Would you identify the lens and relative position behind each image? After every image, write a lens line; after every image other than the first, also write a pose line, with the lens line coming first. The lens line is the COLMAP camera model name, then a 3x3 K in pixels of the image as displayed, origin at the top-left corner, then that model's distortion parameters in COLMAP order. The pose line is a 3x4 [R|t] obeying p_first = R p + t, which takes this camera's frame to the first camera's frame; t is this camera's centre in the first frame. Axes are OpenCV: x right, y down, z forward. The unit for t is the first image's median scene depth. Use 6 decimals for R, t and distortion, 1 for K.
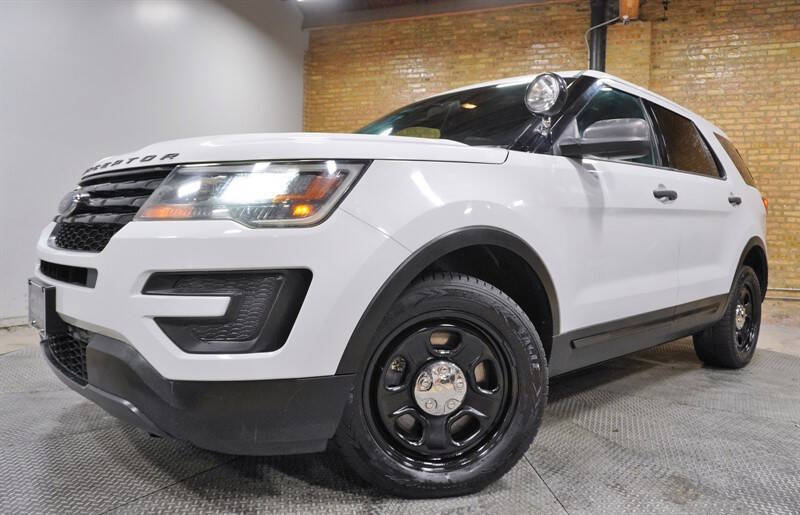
lens RADIAL K [[537.0, 0, 396.7], [0, 537.0, 255.4], [0, 0, 1]] dist [-0.042443, 0.029924]
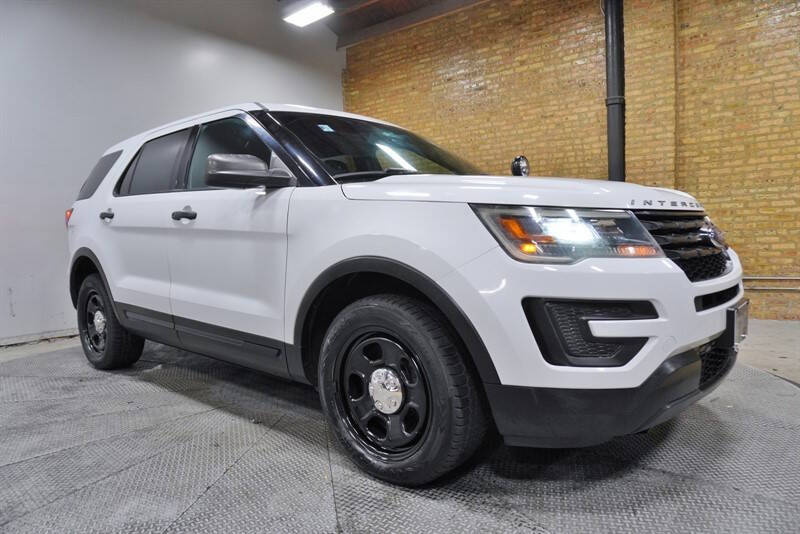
lens RADIAL K [[522.7, 0, 402.1], [0, 522.7, 265.3], [0, 0, 1]] dist [-0.045367, 0.033296]
pose [[0.955369, -0.051488, -0.290893, 0.286836], [0.057185, 0.998302, 0.011111, -0.001849], [0.289826, -0.027250, 0.956691, 0.055466]]
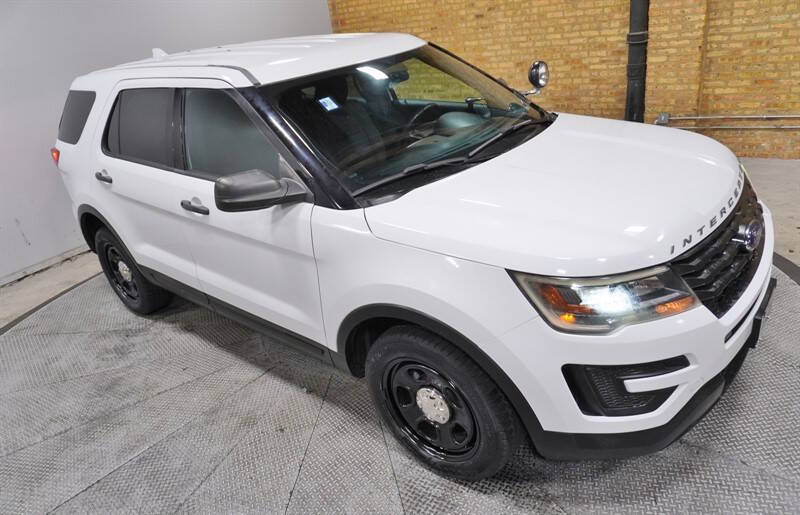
lens RADIAL K [[537.0, 0, 401.4], [0, 537.0, 249.1], [0, 0, 1]] dist [-0.042443, 0.029924]
pose [[0.949152, -0.046133, -0.311420, 0.277918], [0.164929, 0.915459, 0.367061, -0.146885], [0.268158, -0.399759, 0.876518, 0.074542]]
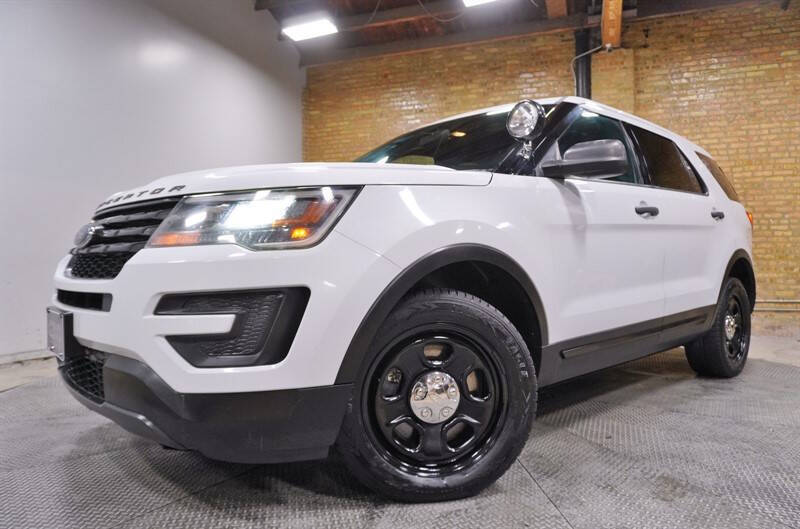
lens RADIAL K [[528.7, 0, 396.9], [0, 528.7, 264.3], [0, 0, 1]] dist [-0.049269, 0.035368]
pose [[0.999448, -0.033033, -0.003419, 0.004545], [0.032887, 0.998803, -0.036205, 0.005135], [0.004611, 0.036073, 0.999339, -0.013582]]
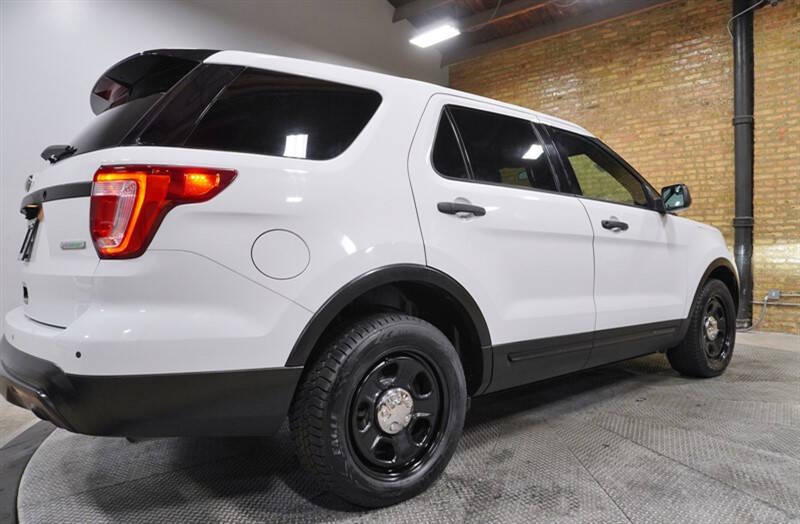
lens RADIAL K [[528.7, 0, 401.9], [0, 528.7, 261.0], [0, 0, 1]] dist [-0.049269, 0.035368]
pose [[0.934544, -0.042335, -0.353320, 0.140512], [0.035701, 0.999043, -0.025276, -0.008226], [0.354052, 0.011007, 0.935161, -0.031853]]
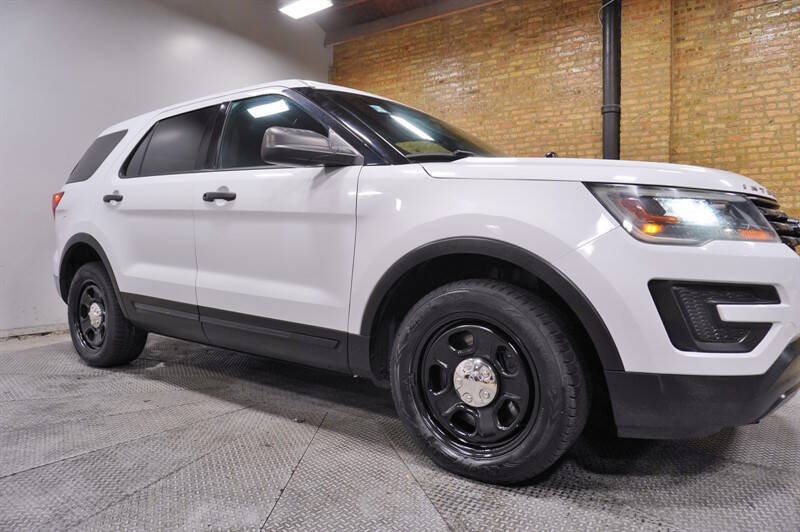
lens RADIAL K [[522.7, 0, 399.5], [0, 522.7, 267.4], [0, 0, 1]] dist [-0.045367, 0.033296]
pose [[0.977324, -0.033358, -0.209105, 0.206896], [0.034471, 0.999404, 0.001682, 0.009611], [0.208924, -0.008852, 0.977892, 0.056511]]
